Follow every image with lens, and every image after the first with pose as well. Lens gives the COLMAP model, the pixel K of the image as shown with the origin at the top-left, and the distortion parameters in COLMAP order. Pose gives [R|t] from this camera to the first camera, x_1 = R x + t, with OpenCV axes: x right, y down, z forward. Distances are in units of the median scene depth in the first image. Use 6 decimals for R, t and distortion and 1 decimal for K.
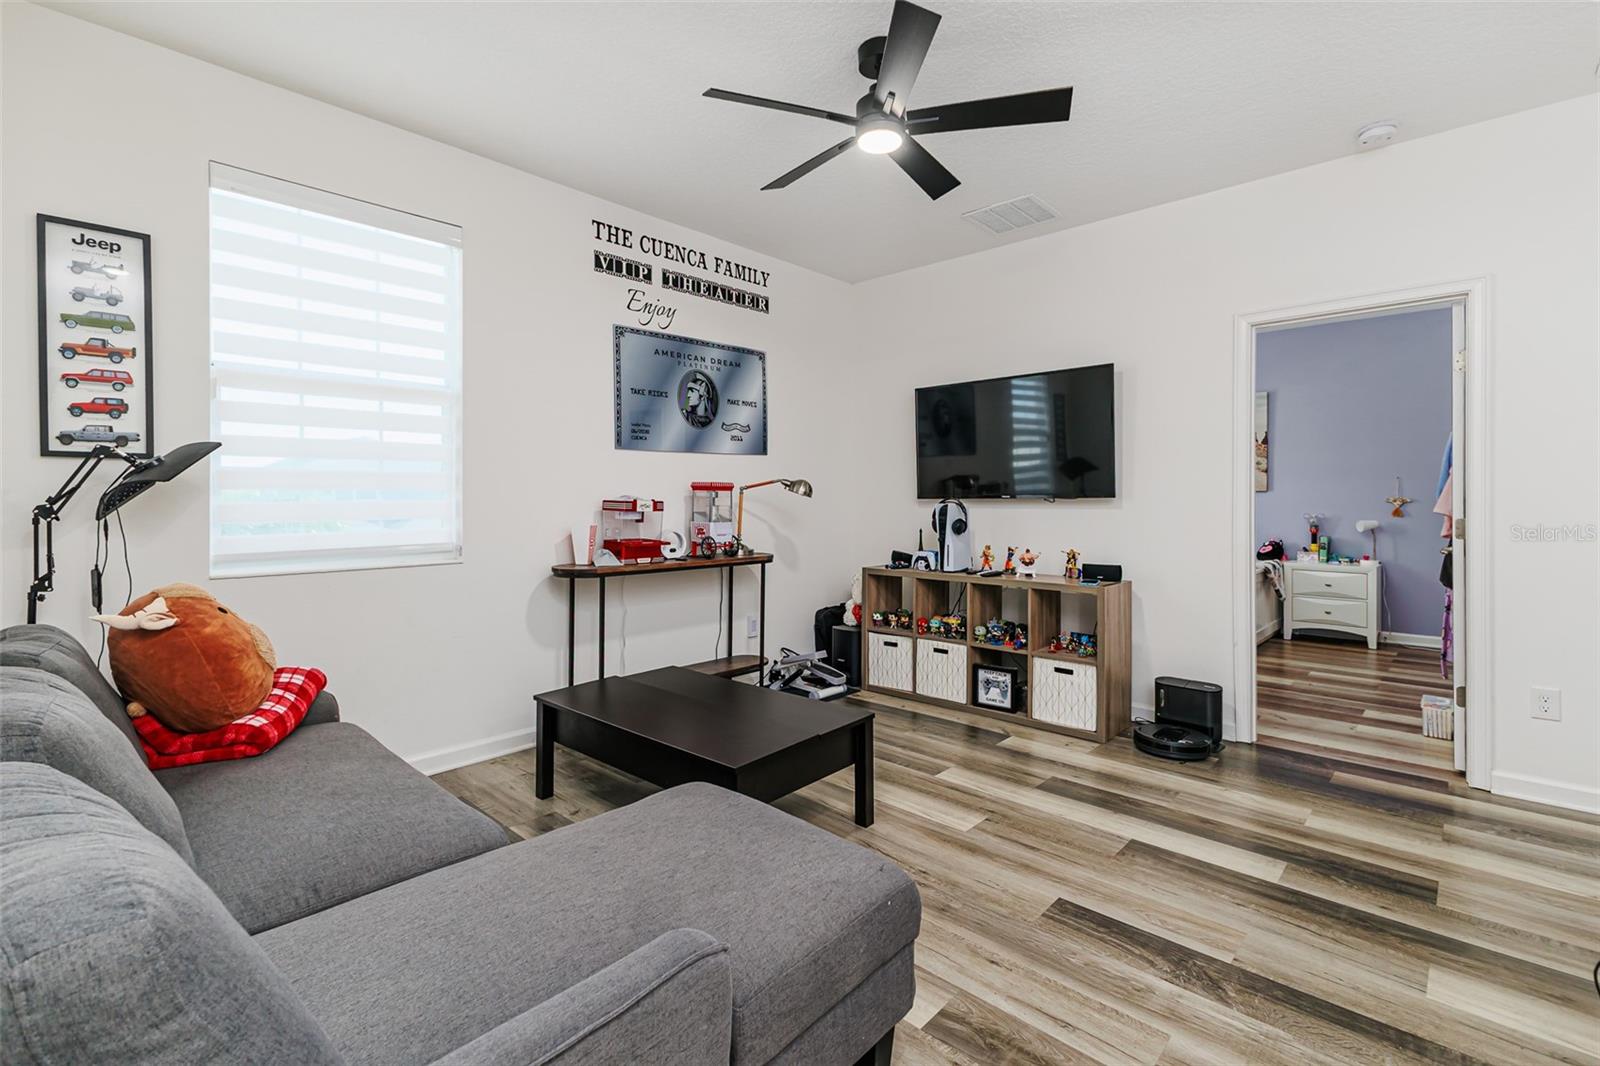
lens RADIAL K [[708.4, 0, 805.6], [0, 708.4, 502.9], [0, 0, 1]] dist [0.009229, -0.000810]
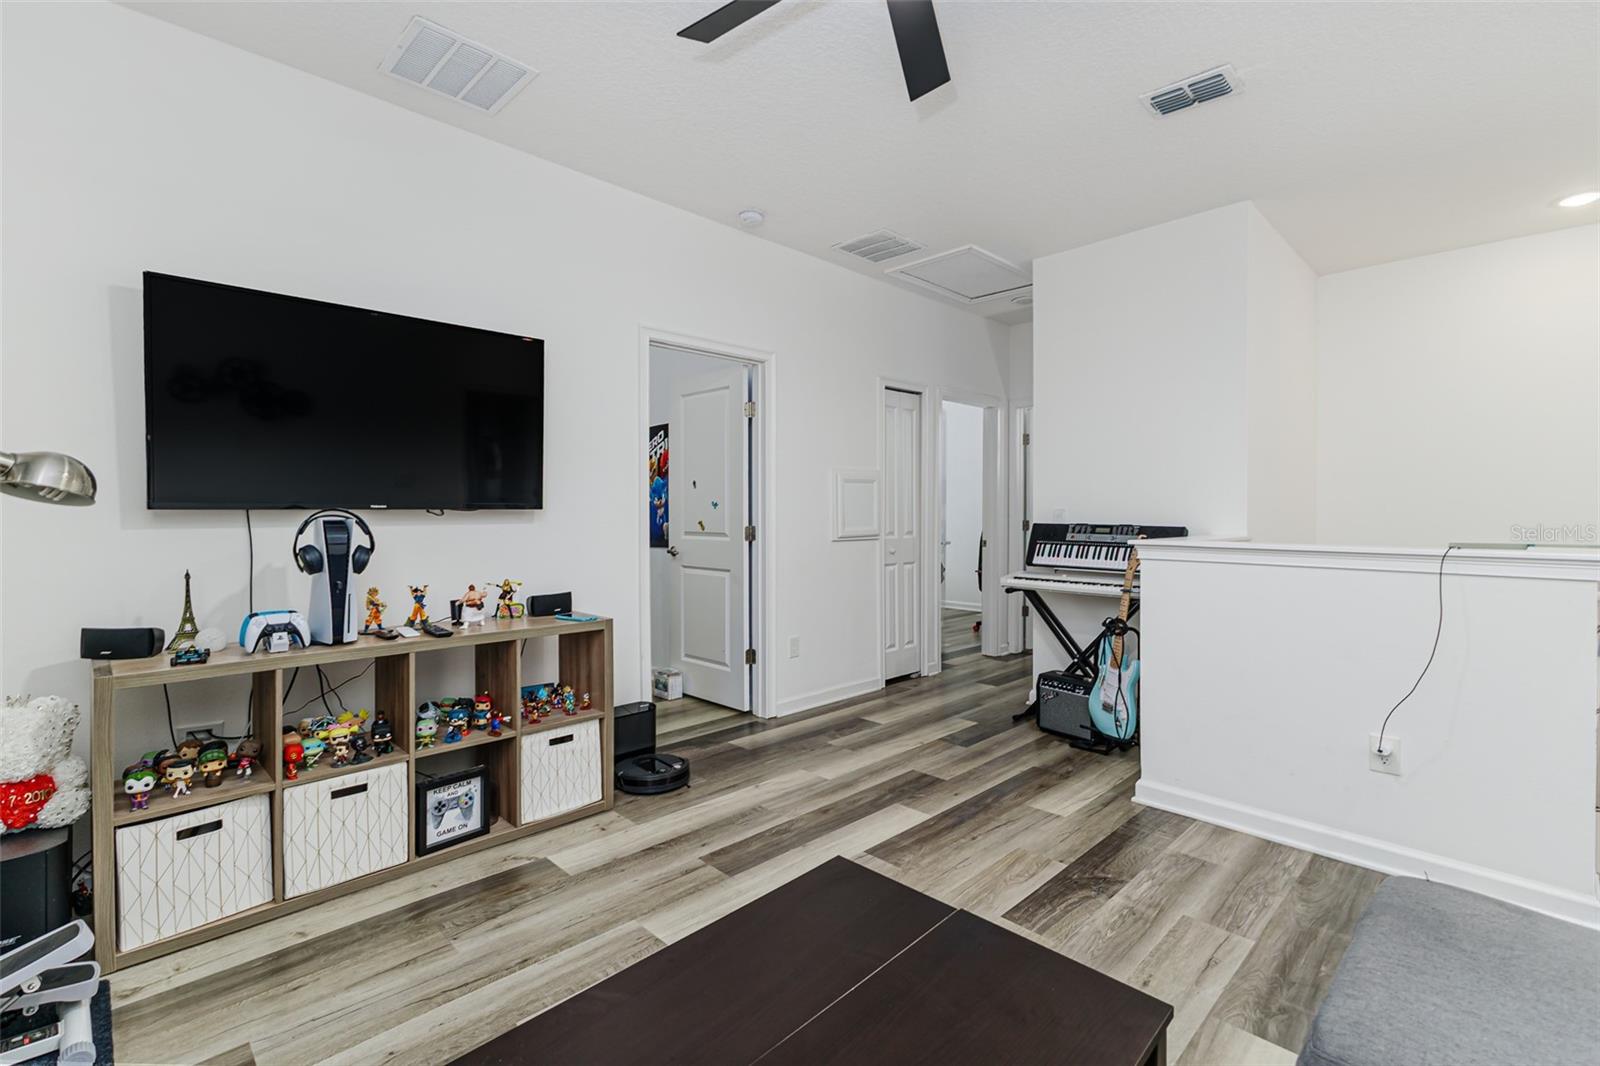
lens RADIAL K [[708.4, 0, 784.1], [0, 708.4, 522.7], [0, 0, 1]] dist [0.009229, -0.000810]
pose [[0.060173, -0.011229, 0.998125, -0.357377], [-0.002153, 0.999933, 0.011379, -0.003620], [-0.998186, -0.002834, 0.060145, 0.687842]]
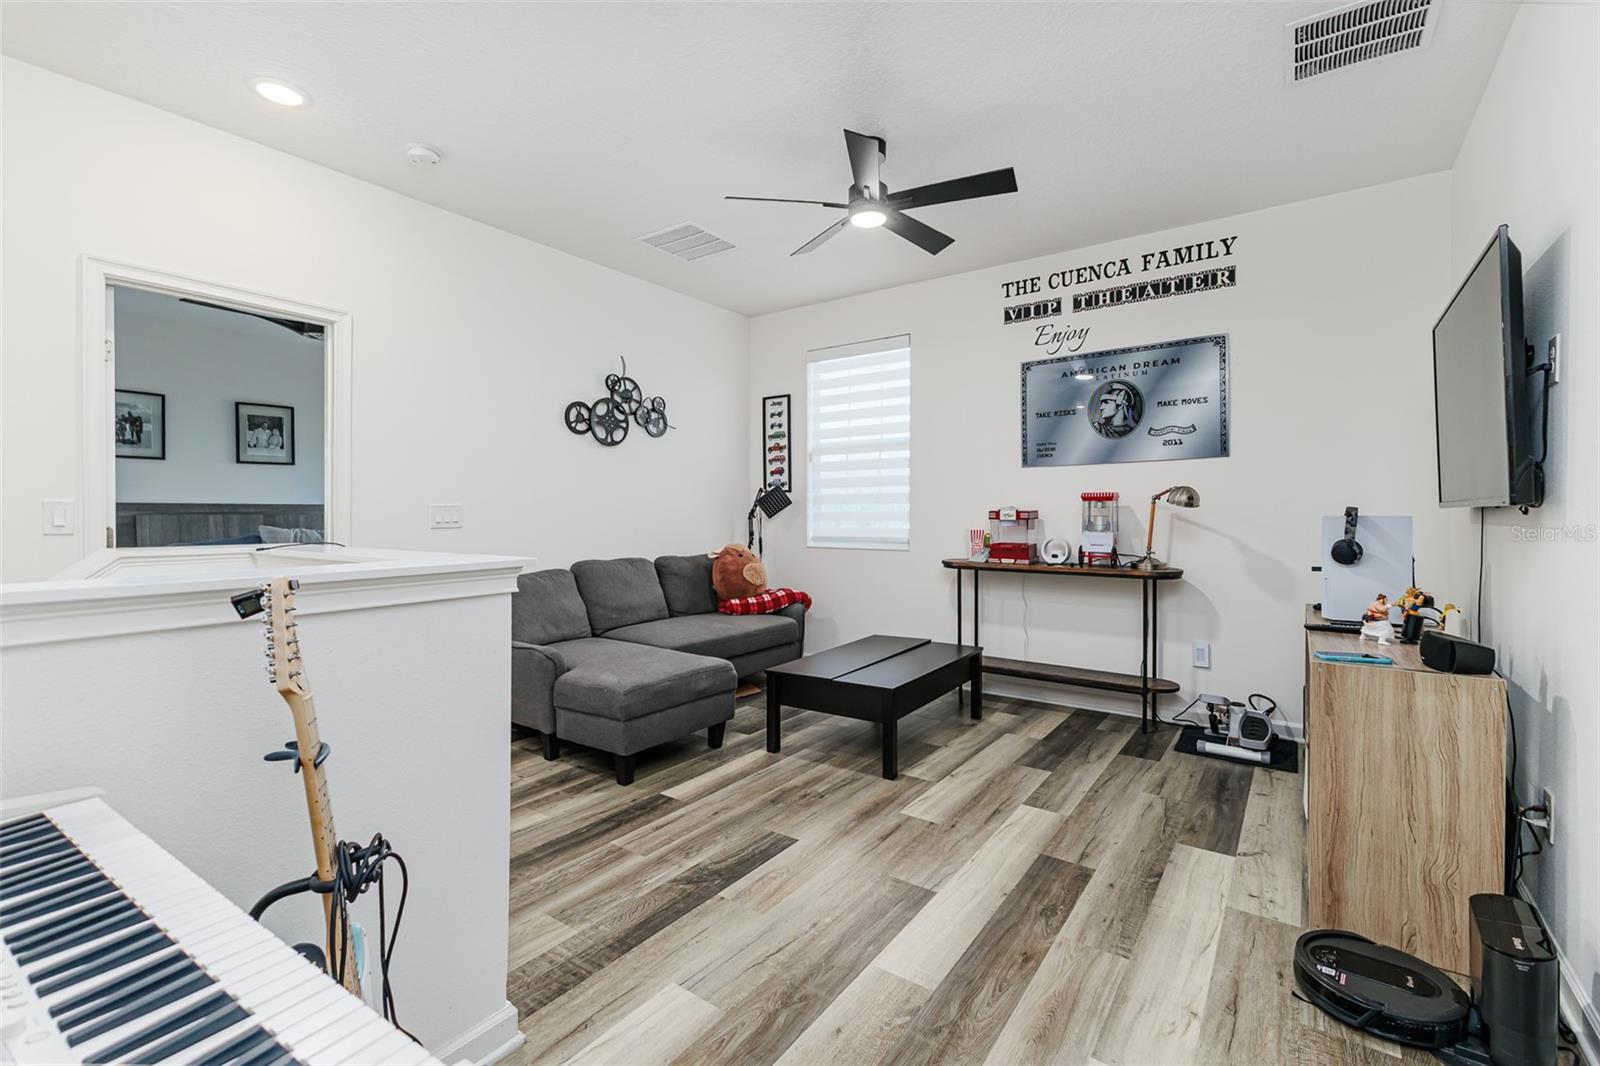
lens RADIAL K [[708.4, 0, 800.6], [0, 708.4, 522.2], [0, 0, 1]] dist [0.009229, -0.000810]
pose [[0.138434, 0.021053, -0.990148, 0.856605], [-0.000946, 0.999776, 0.021125, -0.008548], [0.990371, -0.001988, 0.138423, 0.461674]]
